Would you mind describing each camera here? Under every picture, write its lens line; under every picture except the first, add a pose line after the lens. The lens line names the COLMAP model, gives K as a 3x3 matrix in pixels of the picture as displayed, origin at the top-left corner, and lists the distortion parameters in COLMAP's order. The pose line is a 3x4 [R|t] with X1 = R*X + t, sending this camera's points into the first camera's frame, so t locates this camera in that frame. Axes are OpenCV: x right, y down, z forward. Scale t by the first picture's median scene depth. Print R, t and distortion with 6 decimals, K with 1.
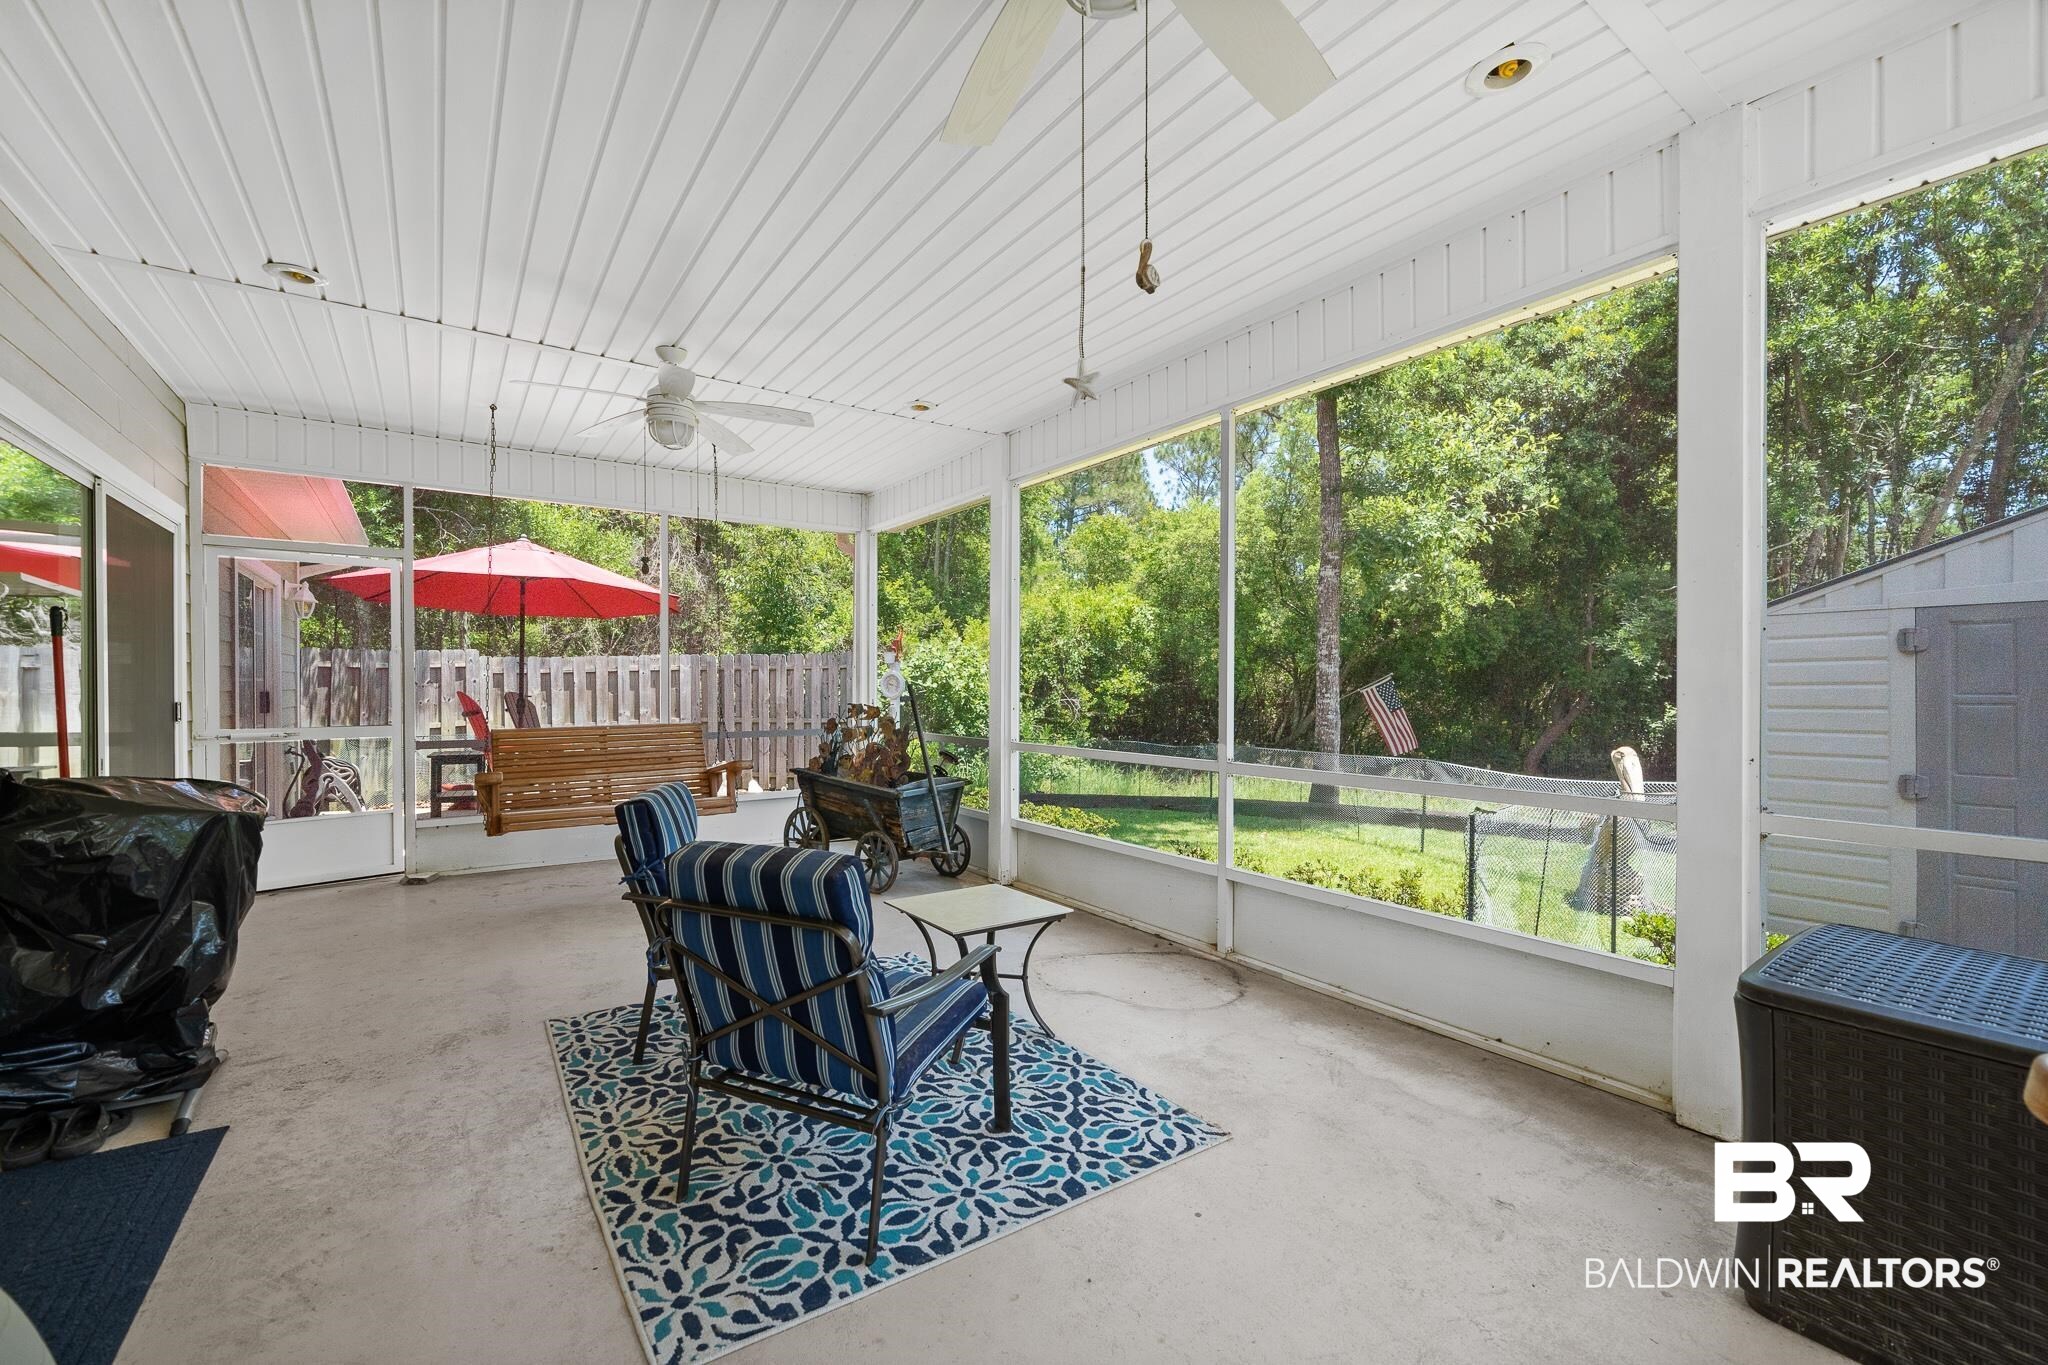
lens RADIAL K [[821.8, 0, 1027.4], [0, 821.8, 686.3], [0, 0, 1]] dist [-0.003060, -0.001439]
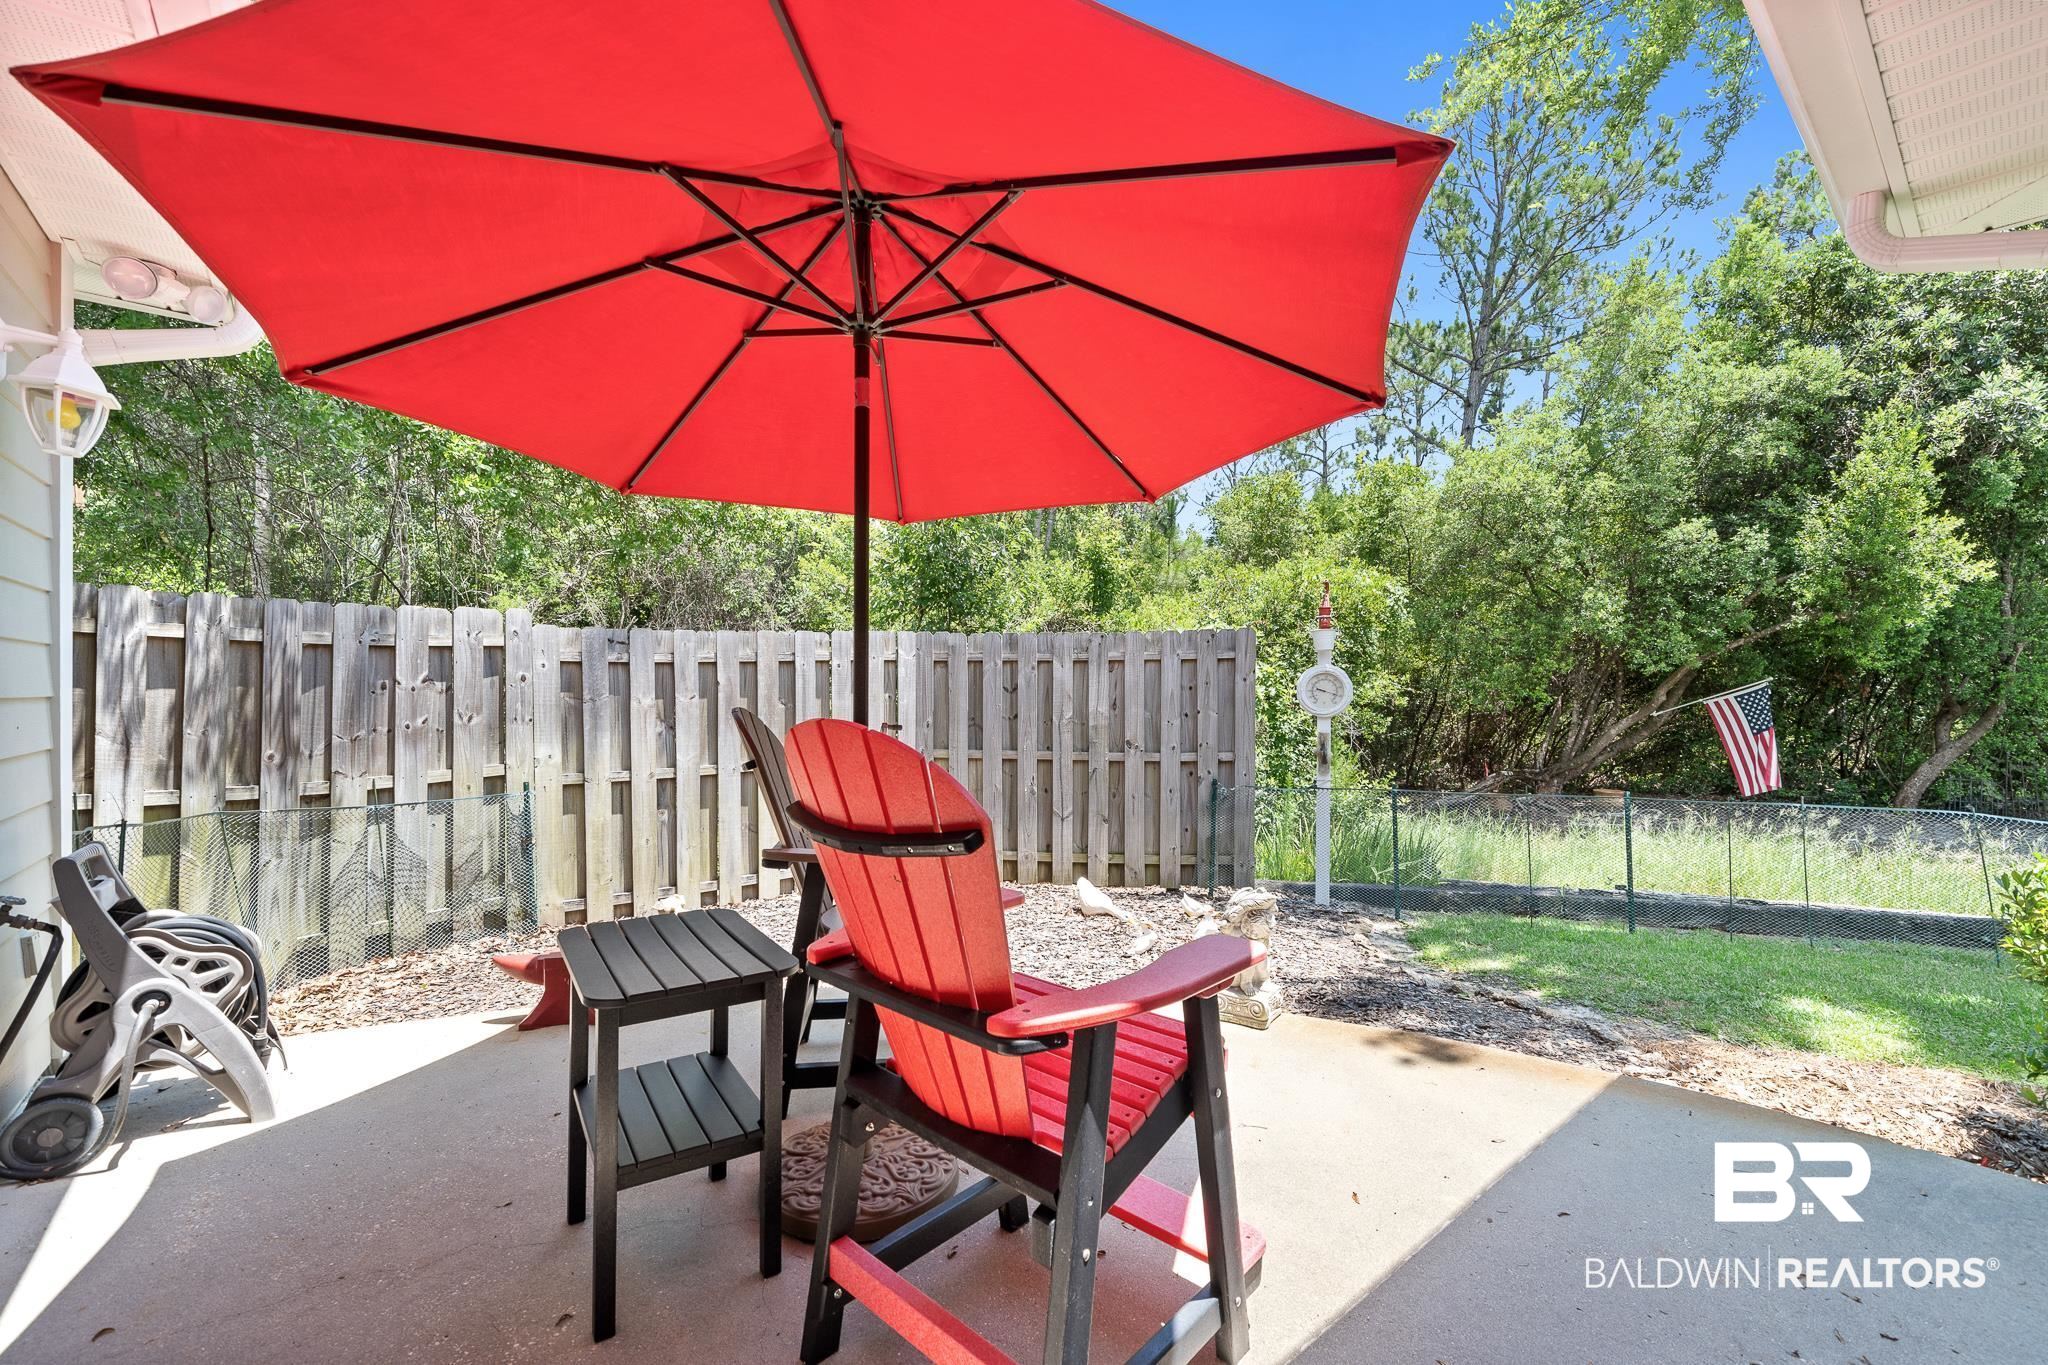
lens RADIAL K [[821.8, 0, 1017.9], [0, 821.8, 692.1], [0, 0, 1]] dist [-0.003060, -0.001439]
pose [[0.997698, 0.006339, 0.067512, -0.469656], [-0.006390, 0.999979, 0.000537, -0.000271], [-0.067507, -0.000967, 0.997718, 0.572495]]
